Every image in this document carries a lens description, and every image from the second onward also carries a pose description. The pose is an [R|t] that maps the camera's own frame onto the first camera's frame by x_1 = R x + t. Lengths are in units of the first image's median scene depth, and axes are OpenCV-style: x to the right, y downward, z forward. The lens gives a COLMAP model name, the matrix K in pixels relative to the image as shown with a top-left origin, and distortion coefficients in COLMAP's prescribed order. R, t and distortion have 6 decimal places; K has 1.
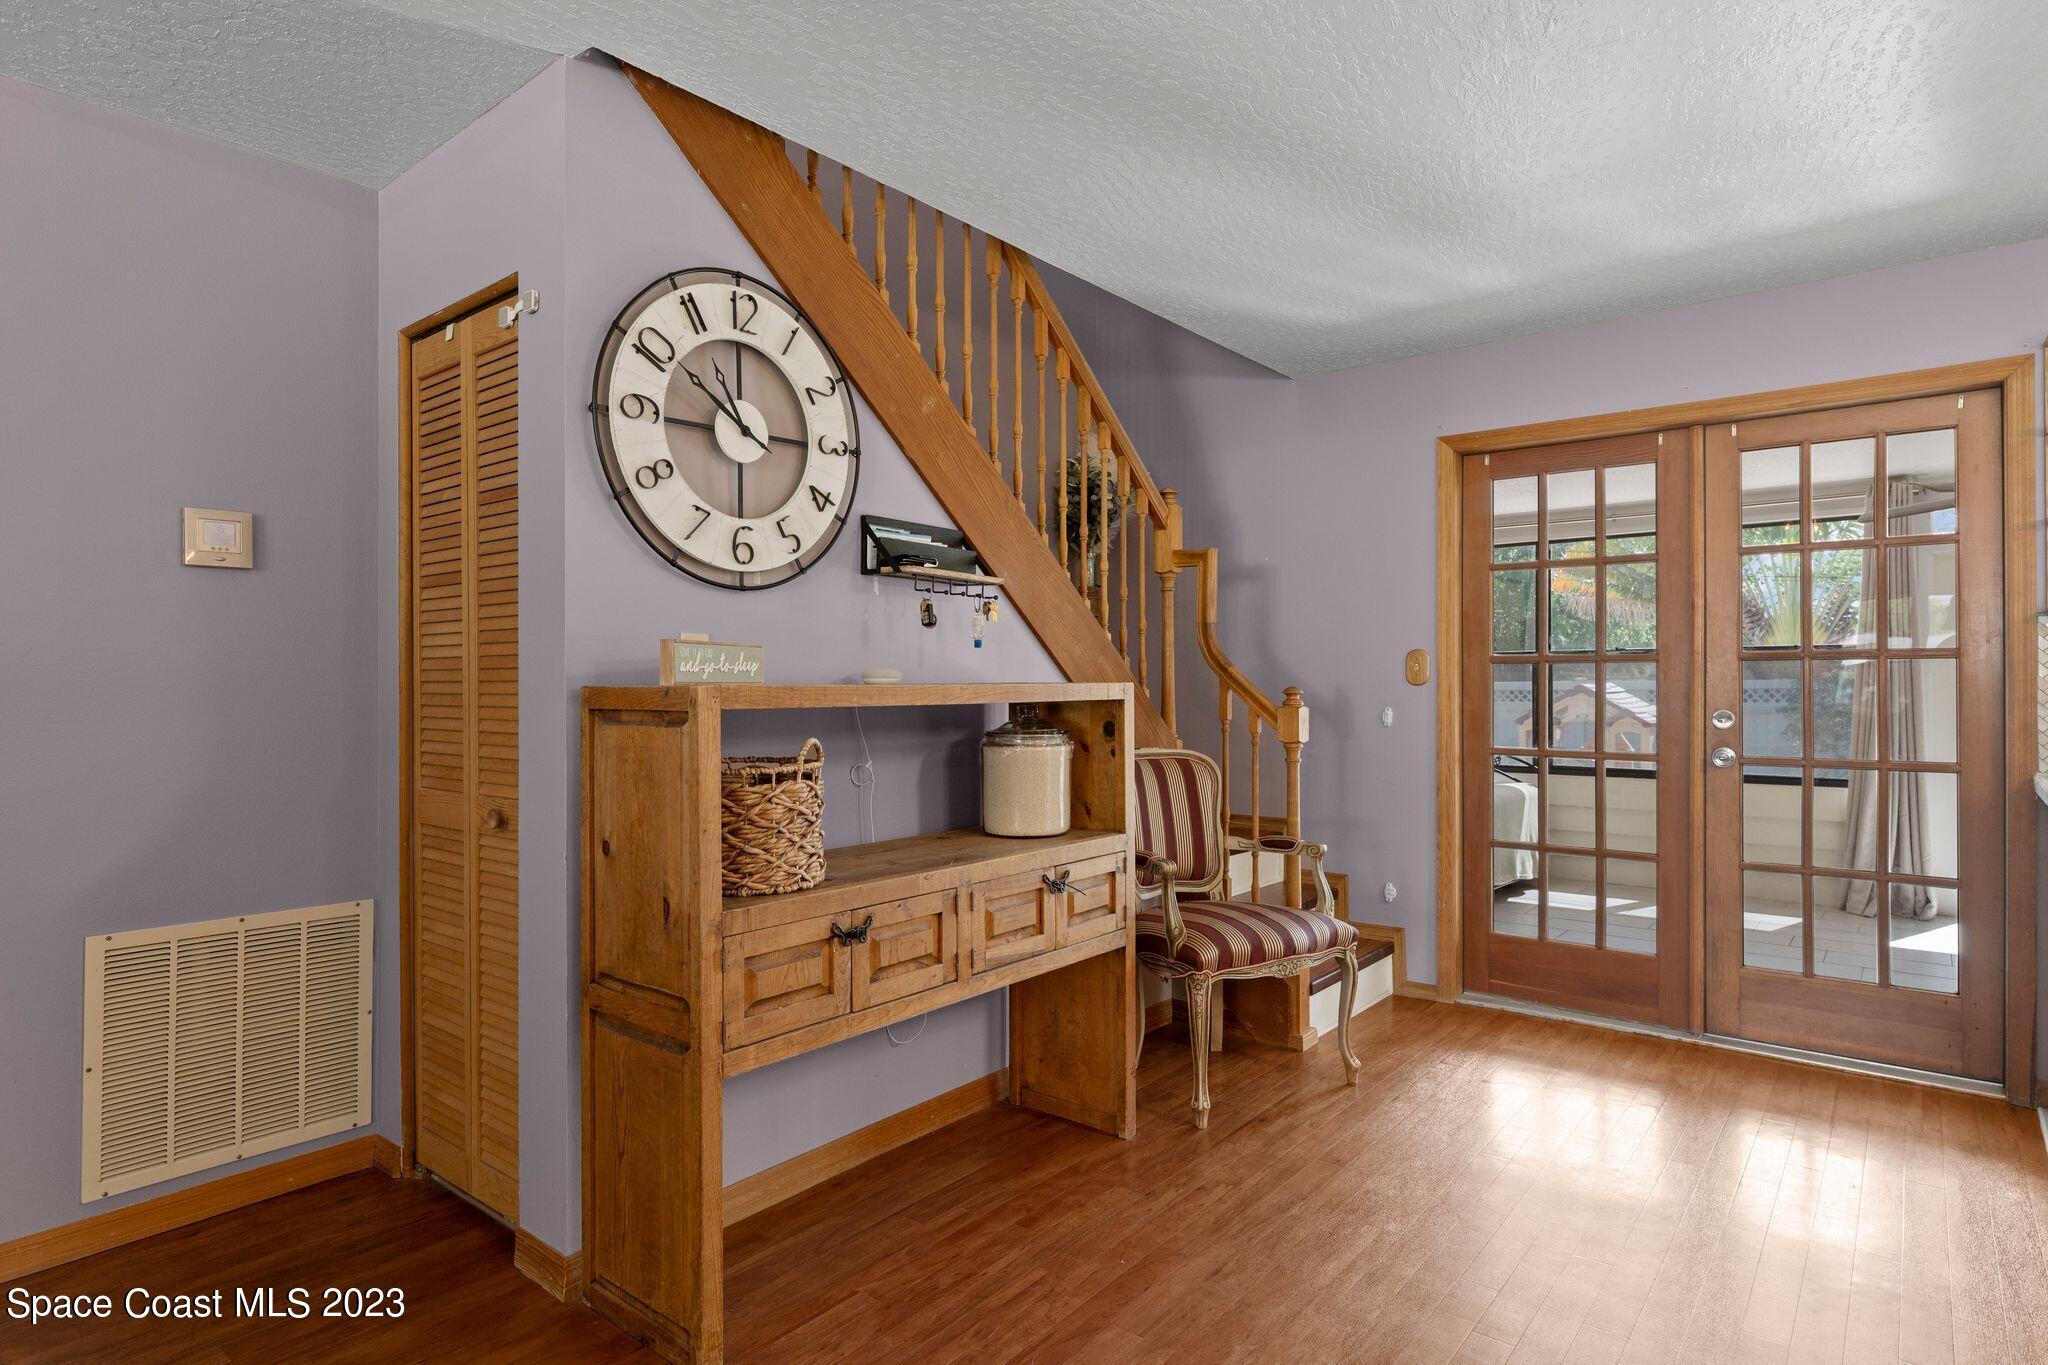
lens RADIAL K [[1089.0, 0, 991.3], [0, 1089.0, 667.8], [0, 0, 1]] dist [-0.004500, -0.000743]
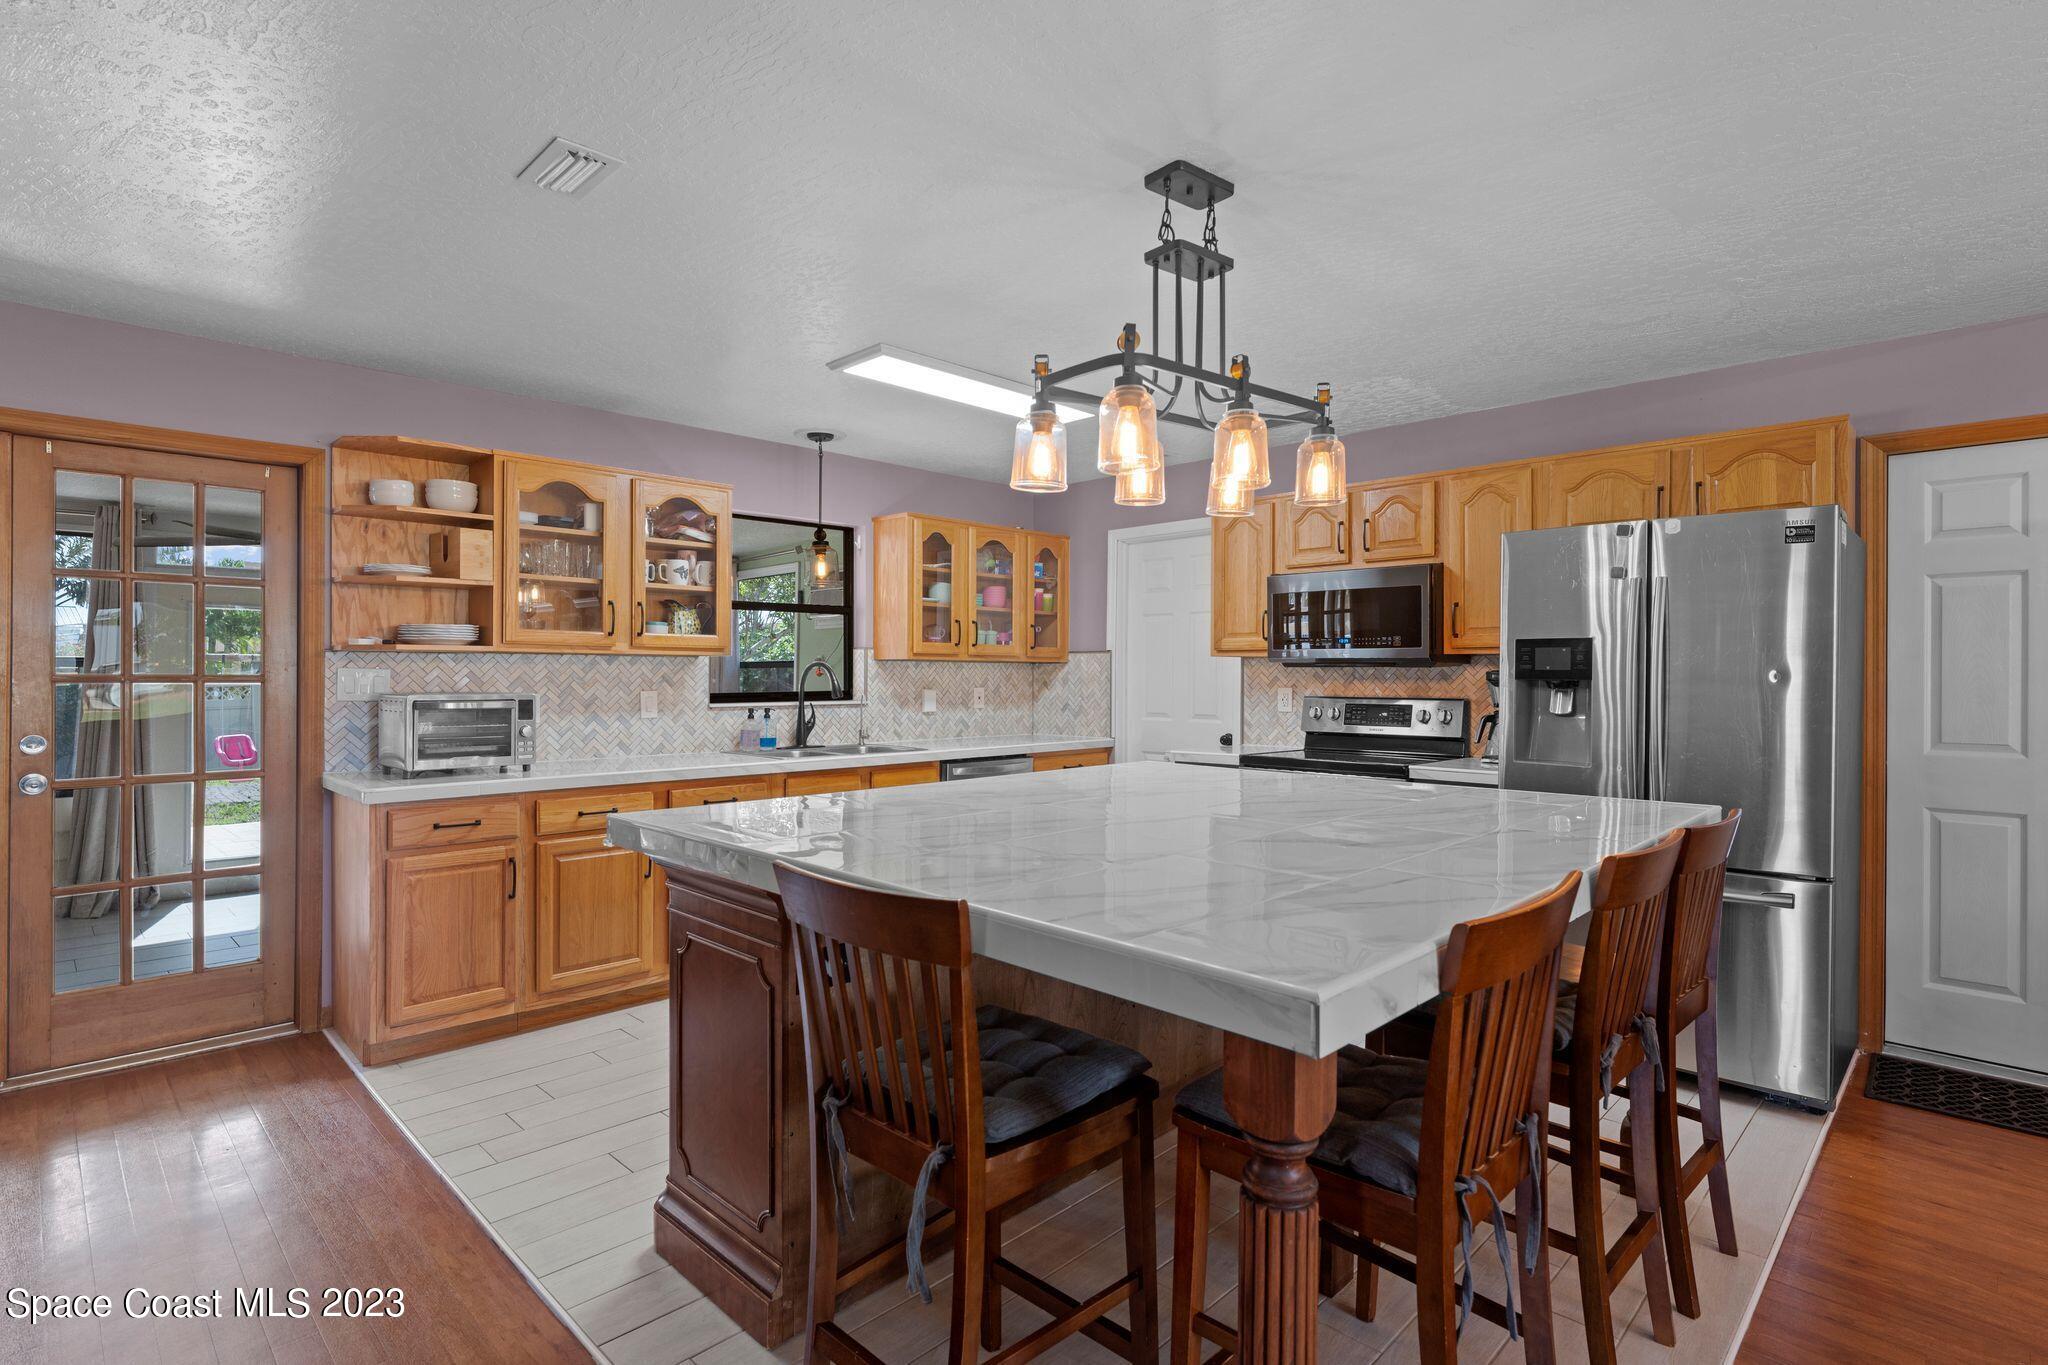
lens RADIAL K [[998.9, 0, 1012.3], [0, 998.9, 680.0], [0, 0, 1]] dist [0.002244, 0.000259]
pose [[0.093012, -0.000921, 0.995665, -0.150364], [-0.011651, 0.999930, 0.002014, -0.025407], [-0.995597, -0.011788, 0.092995, 0.065314]]
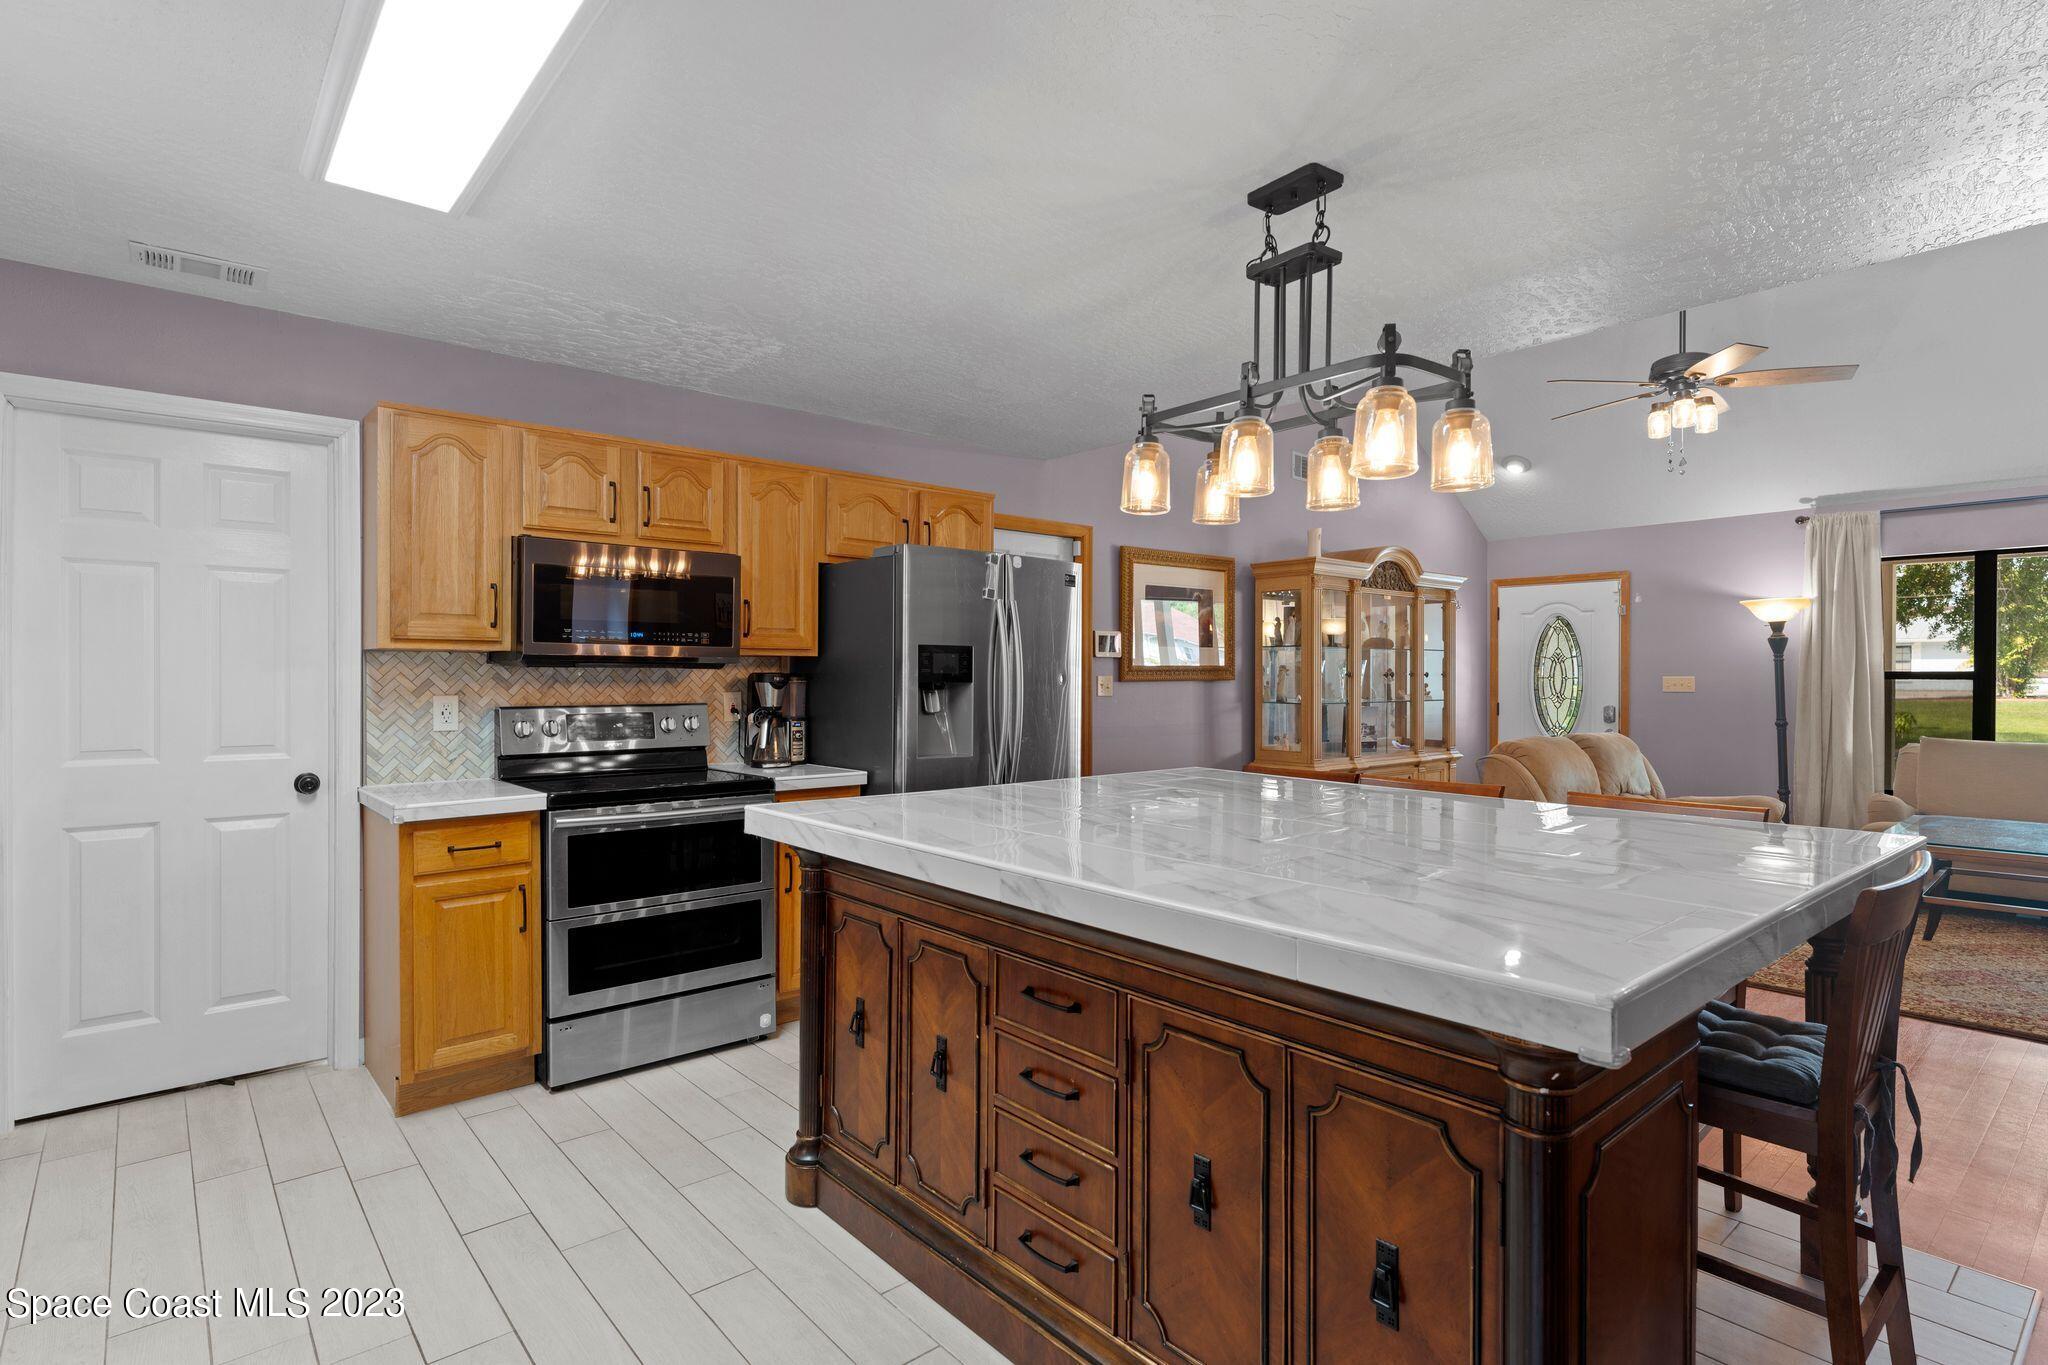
lens RADIAL K [[1021.6, 0, 1012.9], [0, 1021.6, 682.0], [0, 0, 1]] dist [0.001756, 0.000005]
pose [[-0.985078, 0.000388, 0.172106, 0.684653], [-0.000212, 0.999994, -0.003472, -0.026045], [-0.172106, -0.003457, -0.985072, 0.792358]]
